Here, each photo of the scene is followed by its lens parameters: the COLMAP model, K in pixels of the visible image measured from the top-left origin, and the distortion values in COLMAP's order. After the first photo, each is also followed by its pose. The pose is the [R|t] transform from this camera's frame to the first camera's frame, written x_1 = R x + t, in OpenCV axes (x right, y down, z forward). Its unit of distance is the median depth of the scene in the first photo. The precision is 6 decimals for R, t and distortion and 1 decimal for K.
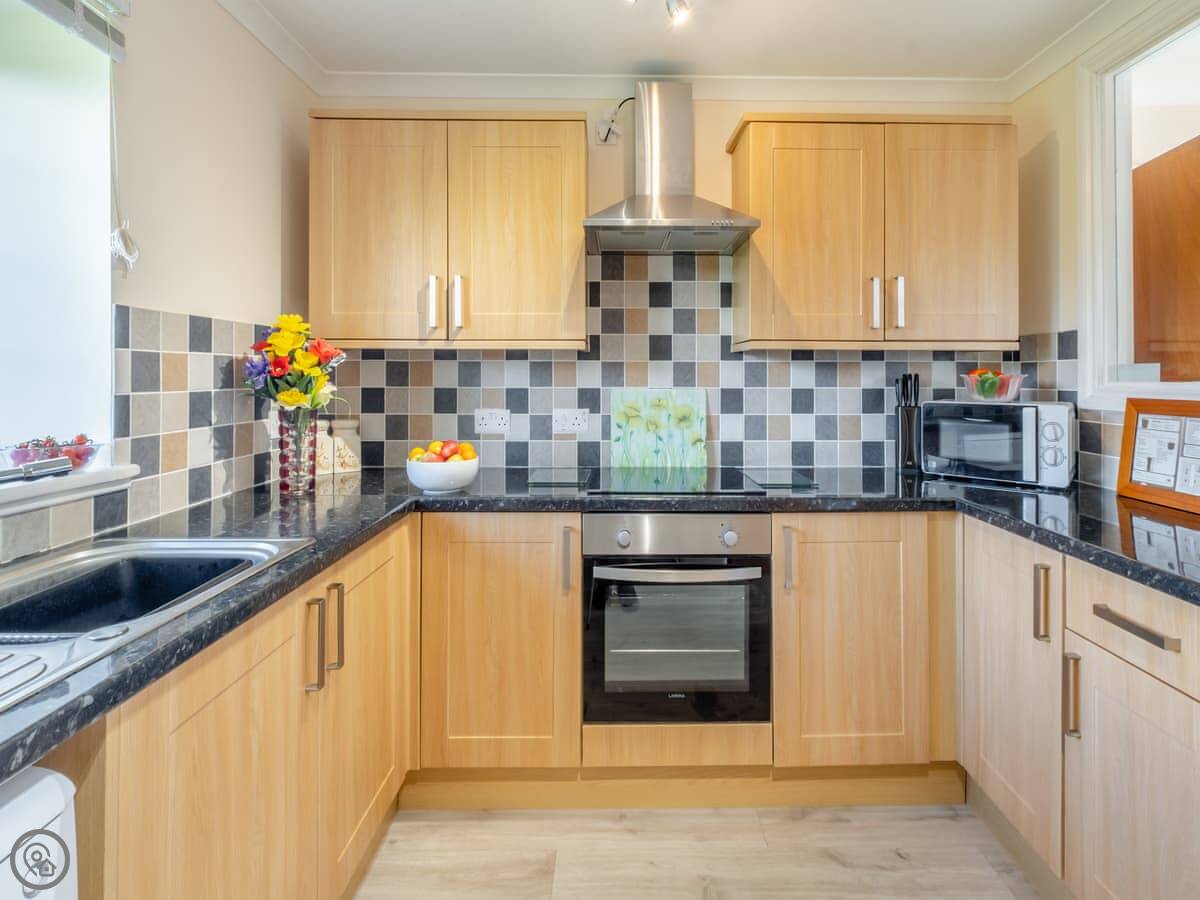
lens RADIAL K [[556.6, 0, 584.1], [0, 556.6, 382.5], [0, 0, 1]] dist [-0.000811, -0.000242]
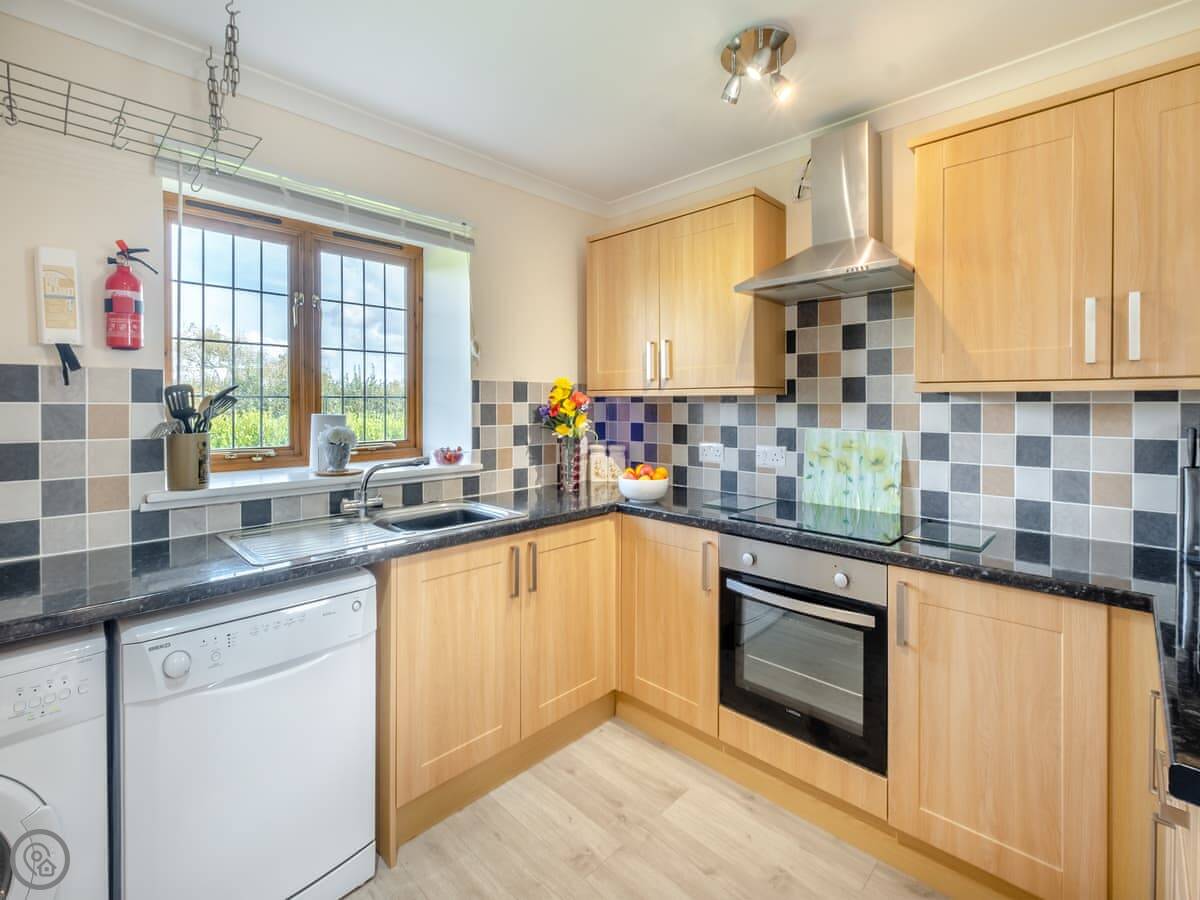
lens RADIAL K [[545.0, 0, 601.6], [0, 545.0, 417.1], [0, 0, 1]] dist [0.000674, 0.000142]
pose [[0.709150, 0.015839, -0.704880, 0.572076], [-0.002195, 0.999792, 0.020258, -0.036183], [0.705055, -0.012819, 0.709037, -0.019948]]
